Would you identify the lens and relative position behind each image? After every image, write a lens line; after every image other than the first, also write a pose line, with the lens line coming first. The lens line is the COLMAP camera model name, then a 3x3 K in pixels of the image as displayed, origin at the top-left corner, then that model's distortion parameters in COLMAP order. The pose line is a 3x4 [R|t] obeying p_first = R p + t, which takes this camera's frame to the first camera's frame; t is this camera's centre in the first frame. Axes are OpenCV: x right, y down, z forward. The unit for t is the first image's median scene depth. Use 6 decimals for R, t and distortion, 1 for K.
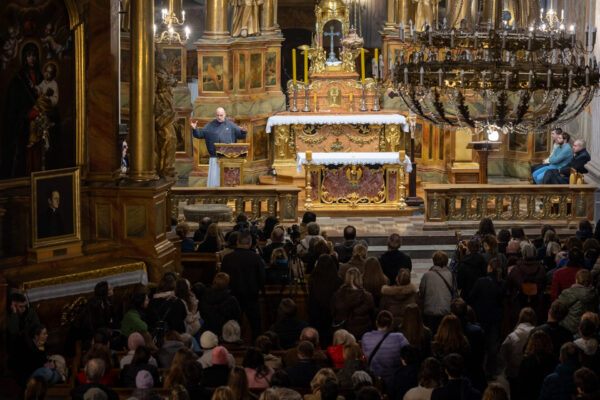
lens RADIAL K [[1714.4, 0, 300.0], [0, 1714.4, 200.0], [0, 0, 1]] dist [0.009415, 0.502153]
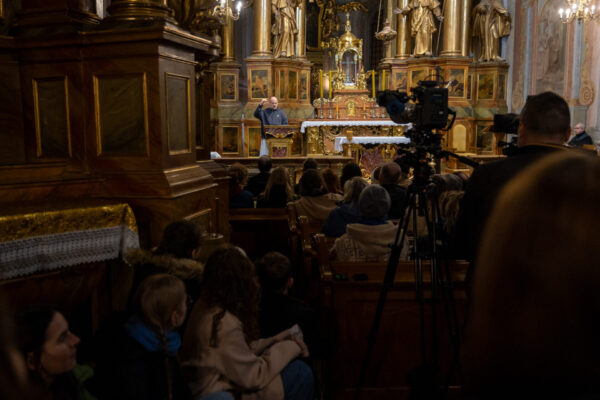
lens RADIAL K [[545.8, 0, 300.0], [0, 545.8, 200.0], [0, 0, 1]] dist [0.005973, 0.000945]
pose [[0.998940, -0.006778, 0.045531, -0.039986], [0.008664, 0.999106, -0.041367, 0.028071], [-0.045210, 0.041718, 0.998106, 0.603616]]
